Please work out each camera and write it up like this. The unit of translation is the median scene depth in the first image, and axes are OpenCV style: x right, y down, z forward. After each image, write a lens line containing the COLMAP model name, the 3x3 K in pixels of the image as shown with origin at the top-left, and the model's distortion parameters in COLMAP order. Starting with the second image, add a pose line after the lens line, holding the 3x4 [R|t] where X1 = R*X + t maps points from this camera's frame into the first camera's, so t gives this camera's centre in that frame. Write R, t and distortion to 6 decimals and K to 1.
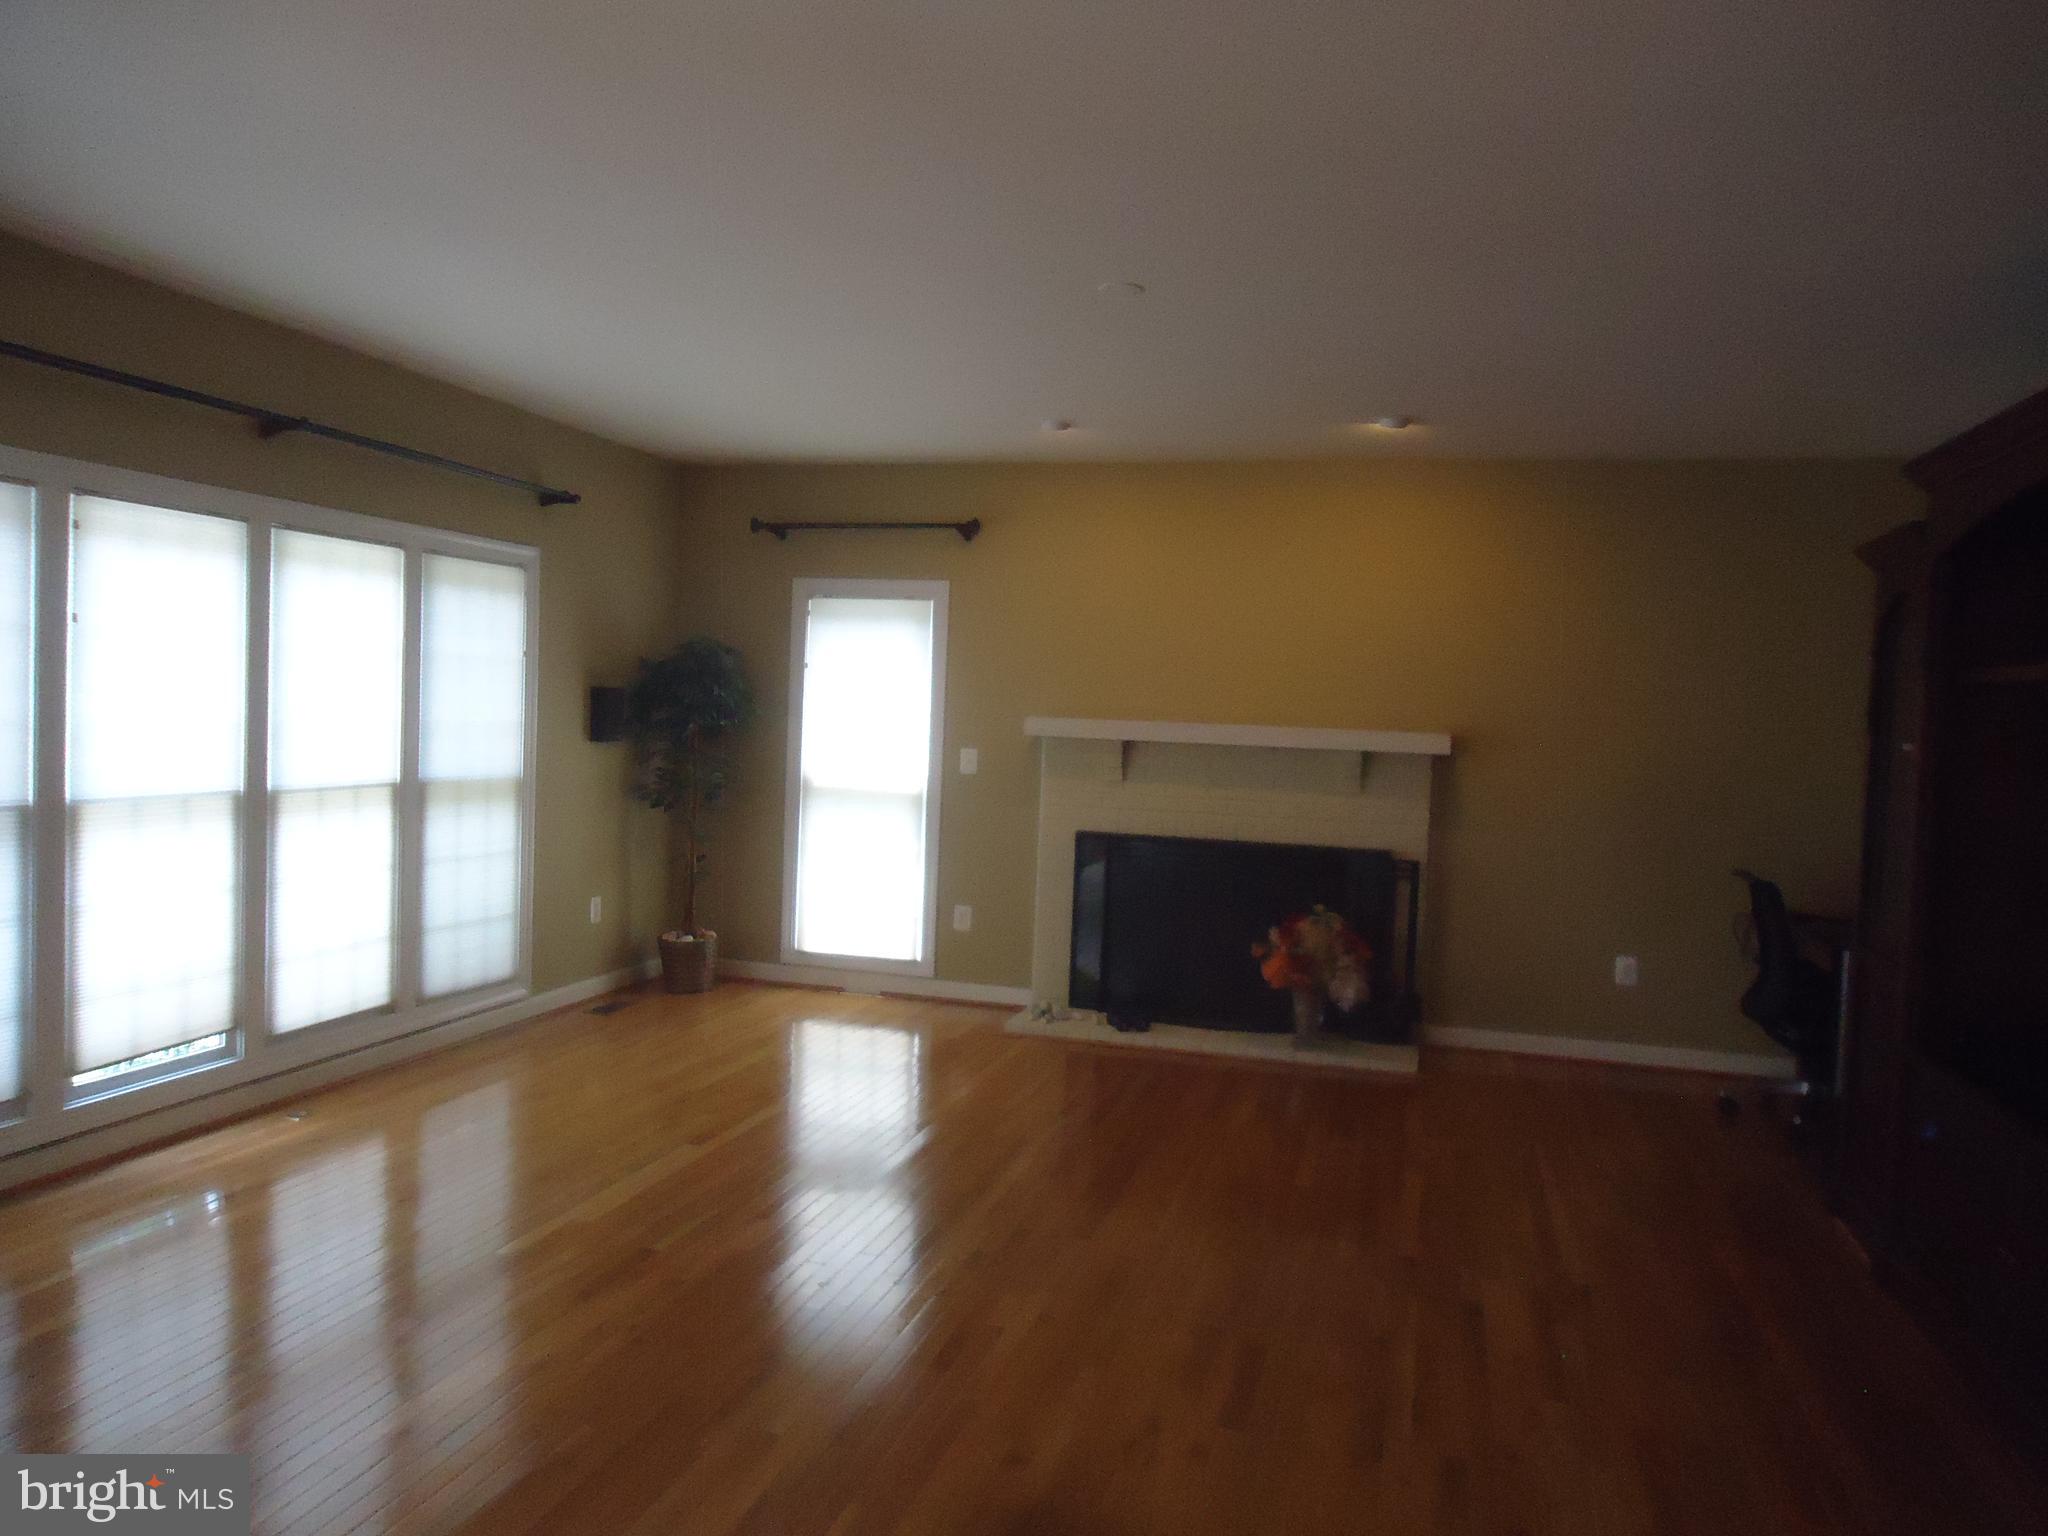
lens RADIAL K [[1477.8, 0, 1011.2], [0, 1477.8, 757.8], [0, 0, 1]] dist [-0.011655, 0.011382]
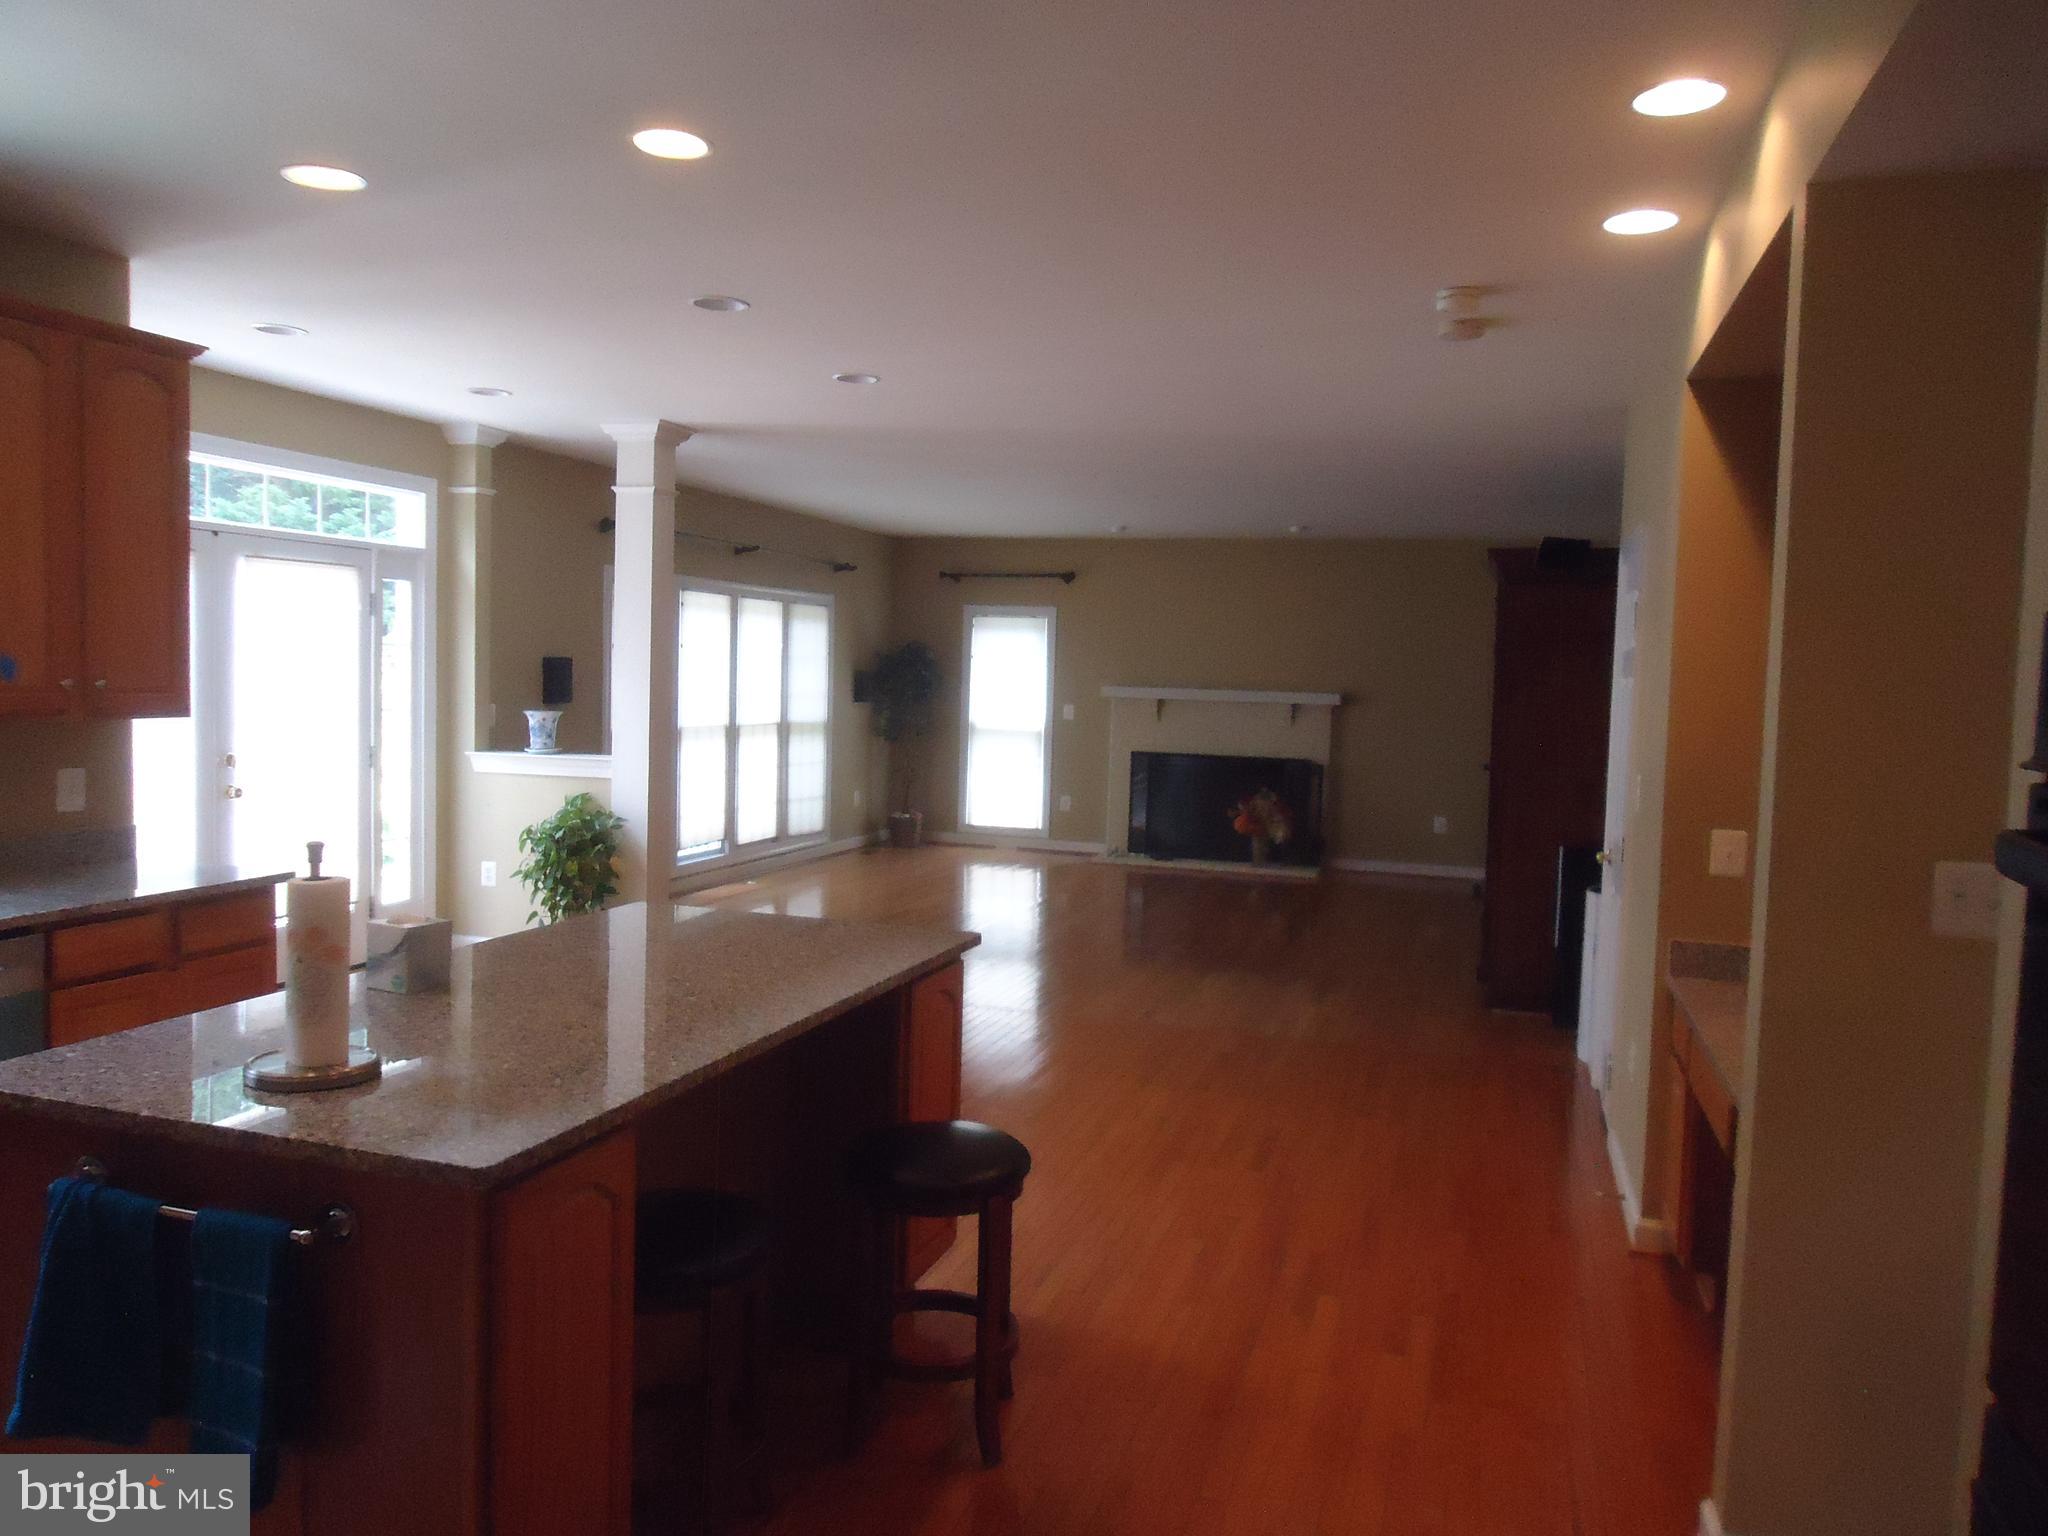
lens RADIAL K [[1477.8, 0, 1015.7], [0, 1477.8, 764.5], [0, 0, 1]] dist [-0.011655, 0.011382]
pose [[0.999267, -0.005899, -0.037830, -0.028417], [0.006897, 0.999630, 0.026306, 0.019948], [0.037661, -0.026547, 0.998938, -0.803723]]
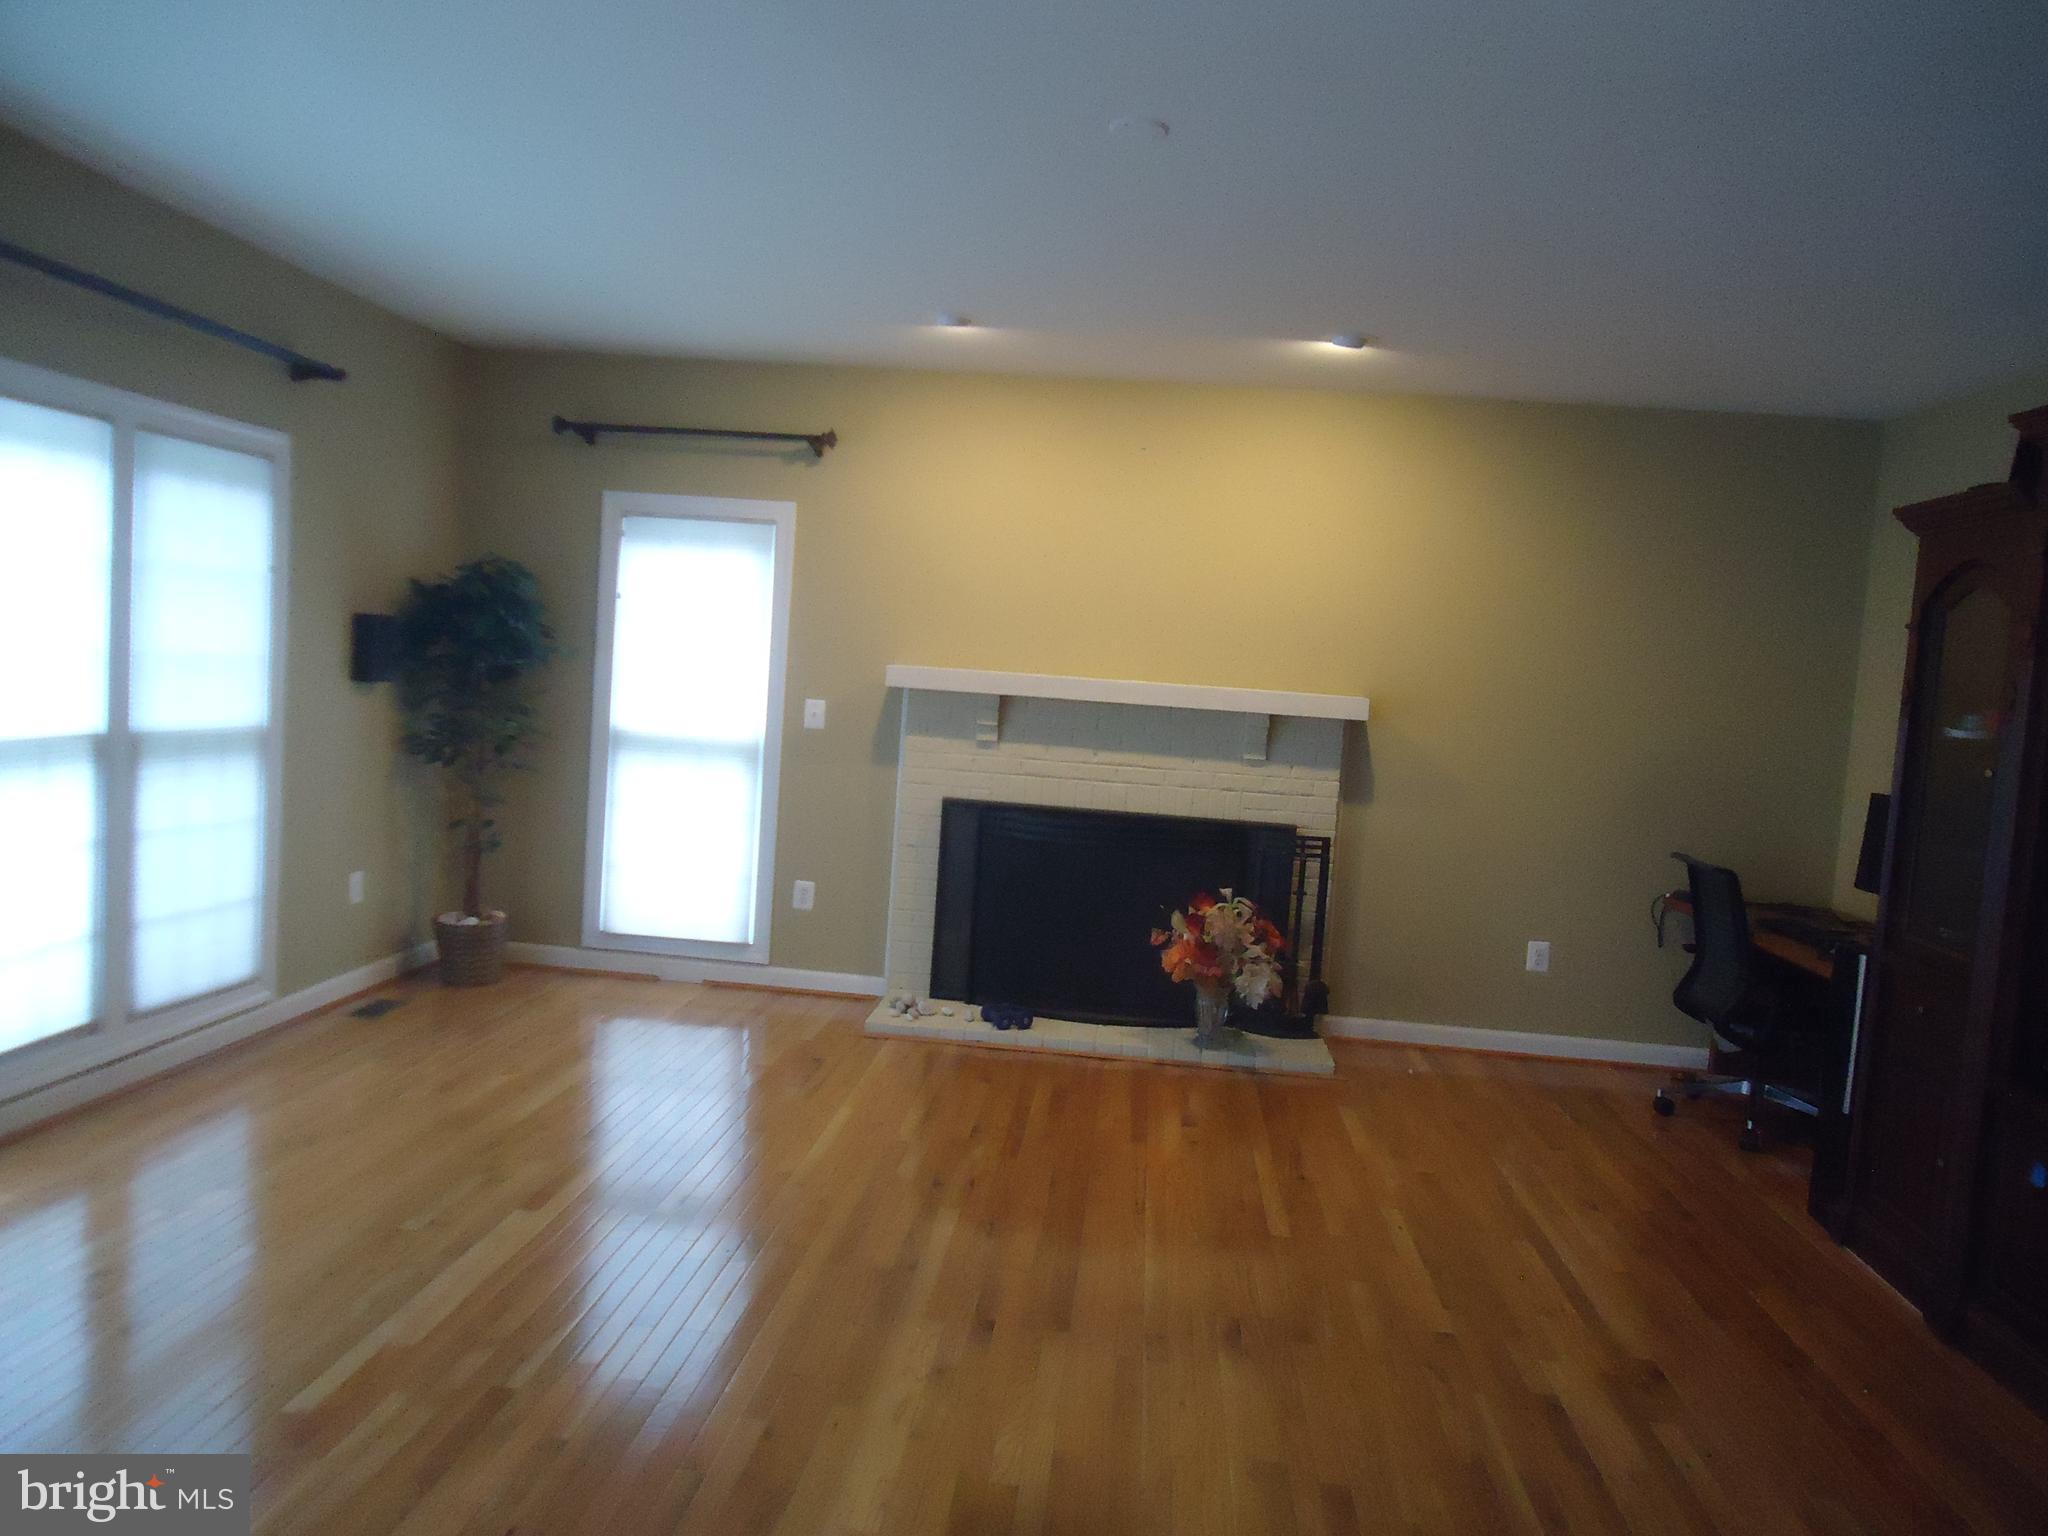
lens RADIAL K [[1477.8, 0, 1014.9], [0, 1477.8, 767.3], [0, 0, 1]] dist [-0.011655, 0.011382]
pose [[0.982706, 0.014417, 0.184611, -0.081129], [-0.023315, 0.998664, 0.046115, -0.010523], [-0.183699, -0.049622, 0.981729, 0.145957]]
